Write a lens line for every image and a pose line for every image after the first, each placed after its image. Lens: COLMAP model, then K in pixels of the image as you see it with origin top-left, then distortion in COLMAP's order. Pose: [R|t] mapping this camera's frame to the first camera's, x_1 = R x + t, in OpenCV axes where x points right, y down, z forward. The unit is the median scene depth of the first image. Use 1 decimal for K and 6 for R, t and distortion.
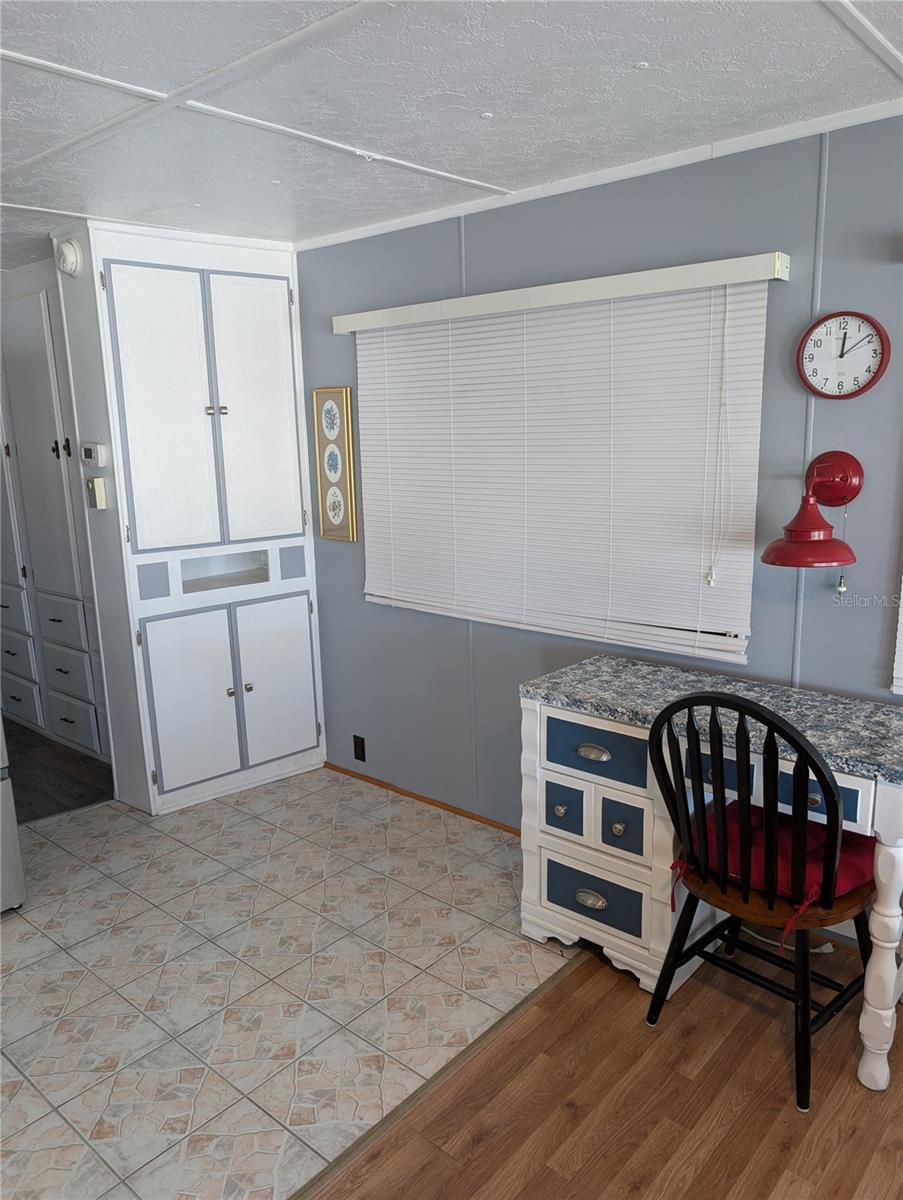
lens RADIAL K [[863.9, 0, 451.5], [0, 863.9, 600.0], [0, 0, 1]] dist [0.010692, -0.008724]
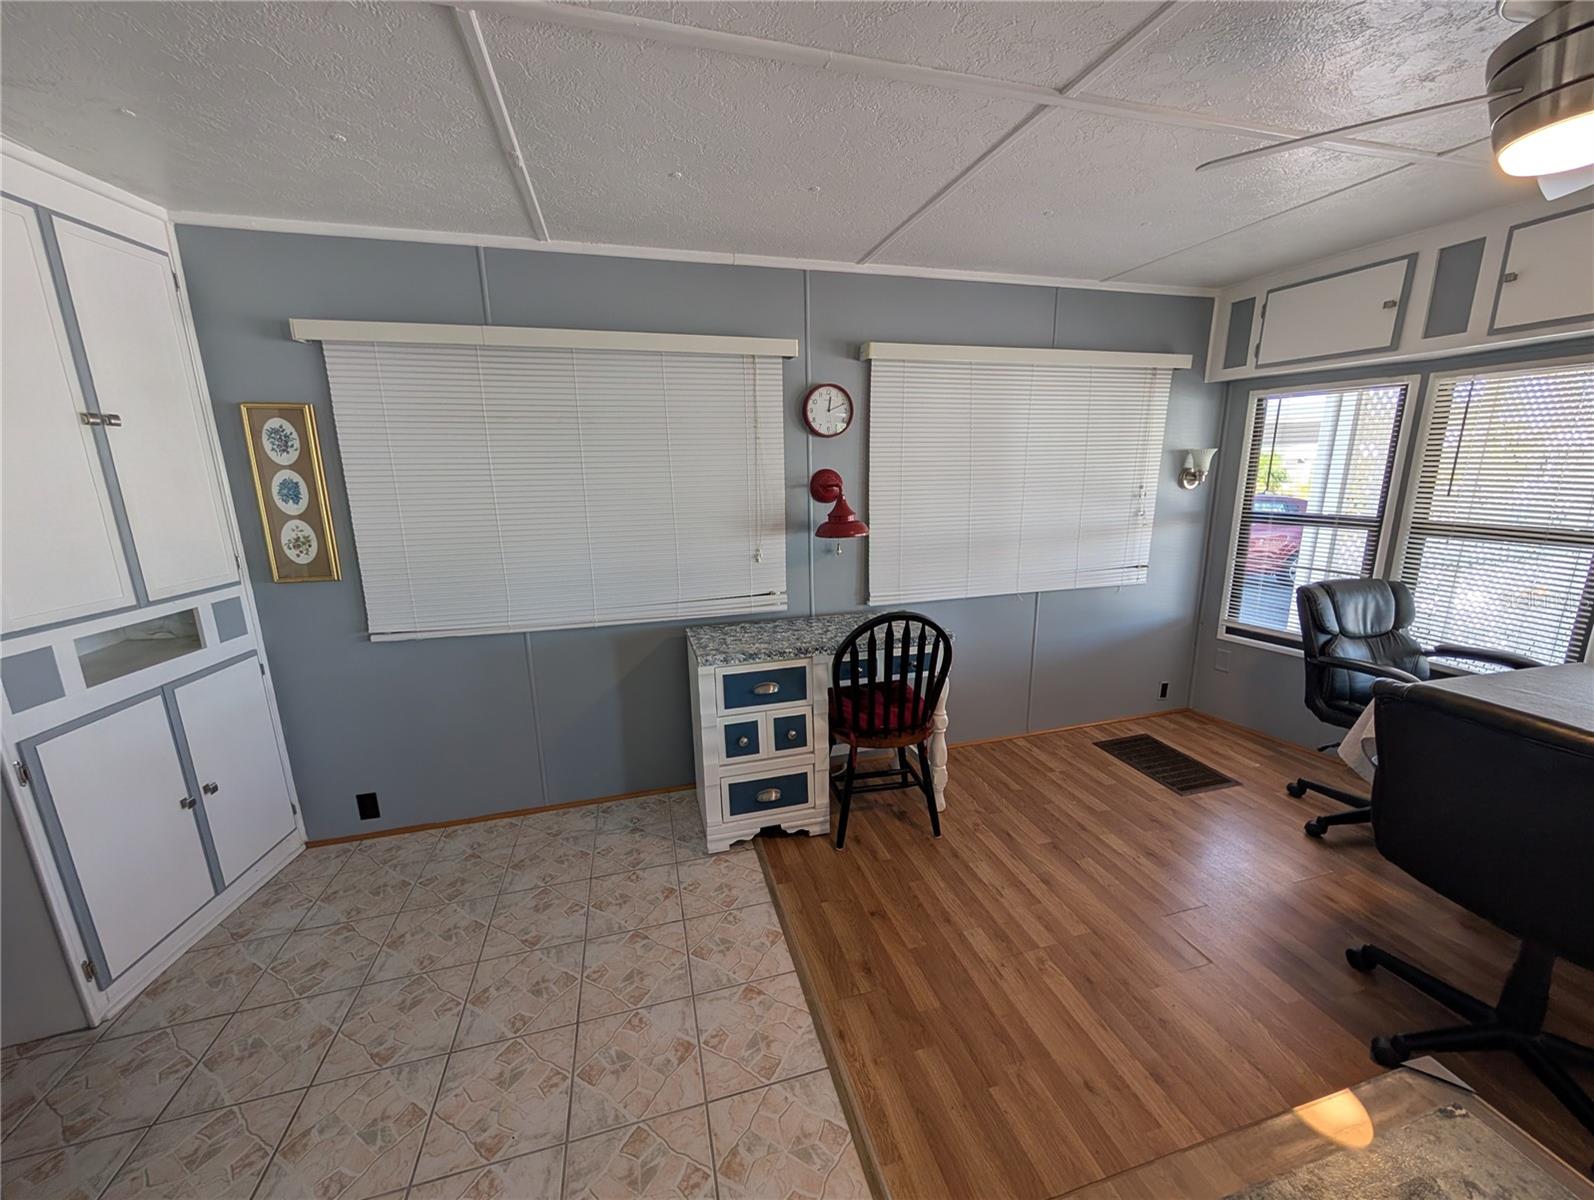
lens RADIAL K [[608.0, 0, 797.0], [0, 608.0, 600.0], [0, 0, 1]] dist [-0.000848, -0.000202]
pose [[0.551811, -0.165087, 0.817466, -0.515993], [0.166552, 0.982280, 0.085944, -0.031686], [-0.817169, 0.088726, 0.569528, 0.363810]]
